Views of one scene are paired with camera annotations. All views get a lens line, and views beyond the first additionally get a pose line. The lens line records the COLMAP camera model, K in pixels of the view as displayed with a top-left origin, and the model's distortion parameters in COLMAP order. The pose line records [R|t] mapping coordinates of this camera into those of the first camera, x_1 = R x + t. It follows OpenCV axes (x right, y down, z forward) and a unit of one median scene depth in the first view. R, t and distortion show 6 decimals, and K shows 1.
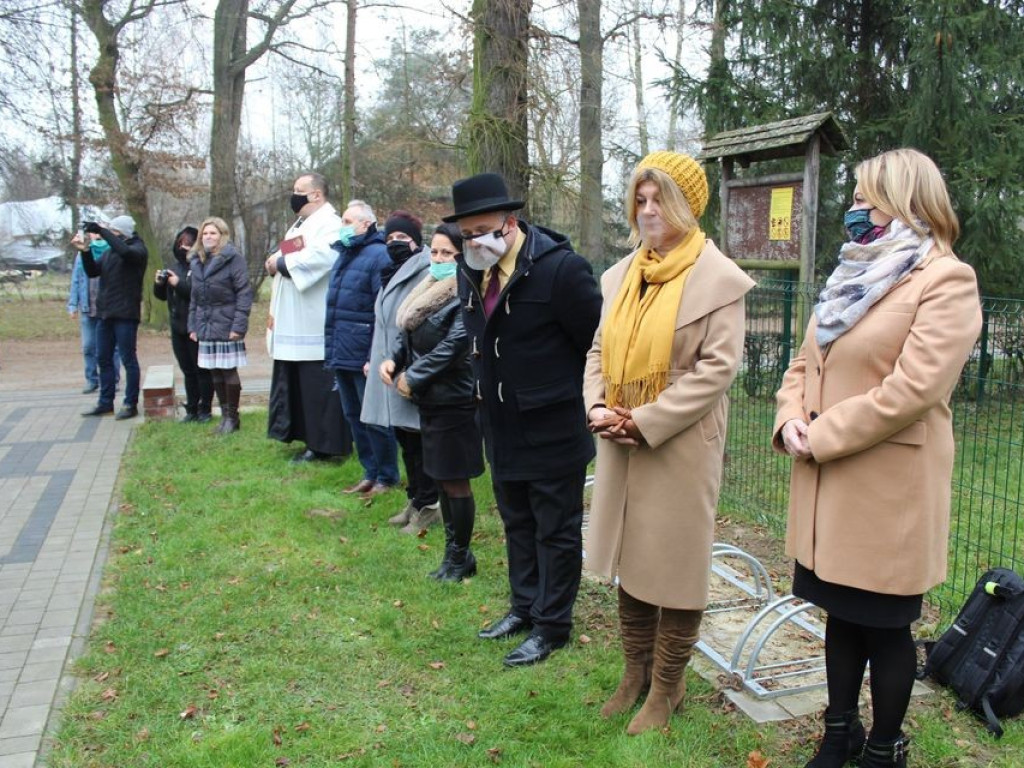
lens RADIAL K [[1023.7, 0, 507.9], [0, 1023.7, 380.9], [0, 0, 1]] dist [-0.102299, 0.000000]
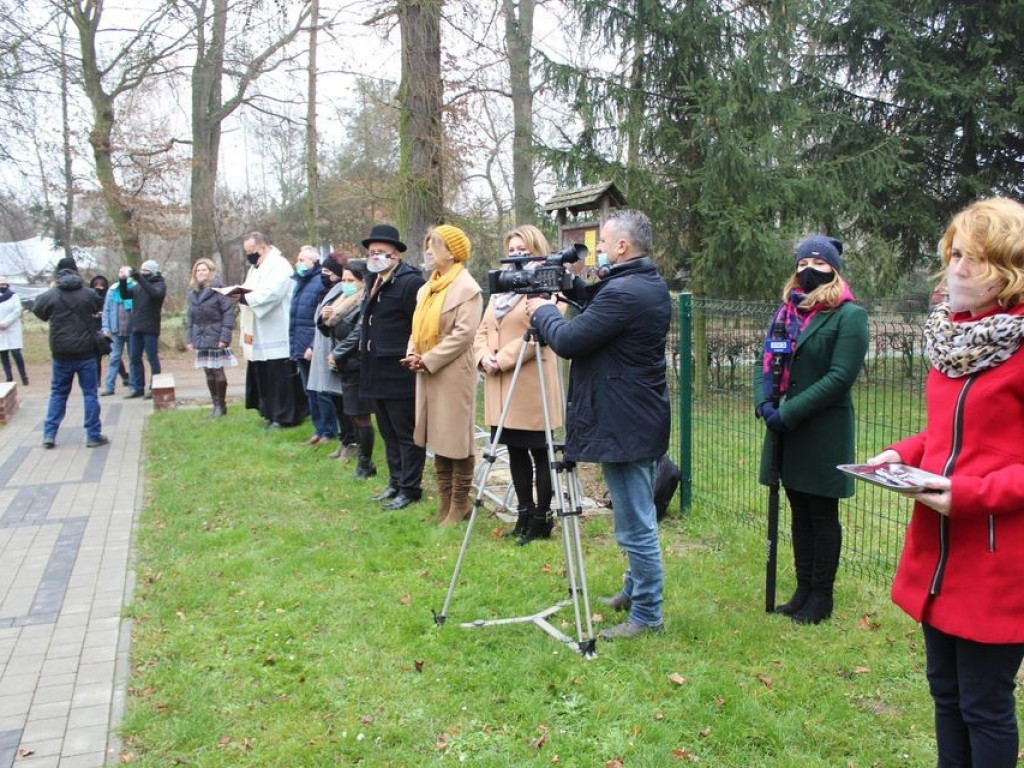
lens RADIAL K [[1023.7, 0, 517.9], [0, 1023.7, 384.2], [0, 0, 1]] dist [-0.102299, 0.000000]
pose [[0.999209, -0.027268, 0.028953, 0.090278], [0.027904, 0.999372, -0.021828, 0.050198], [-0.028339, 0.022618, 0.999342, -0.382651]]
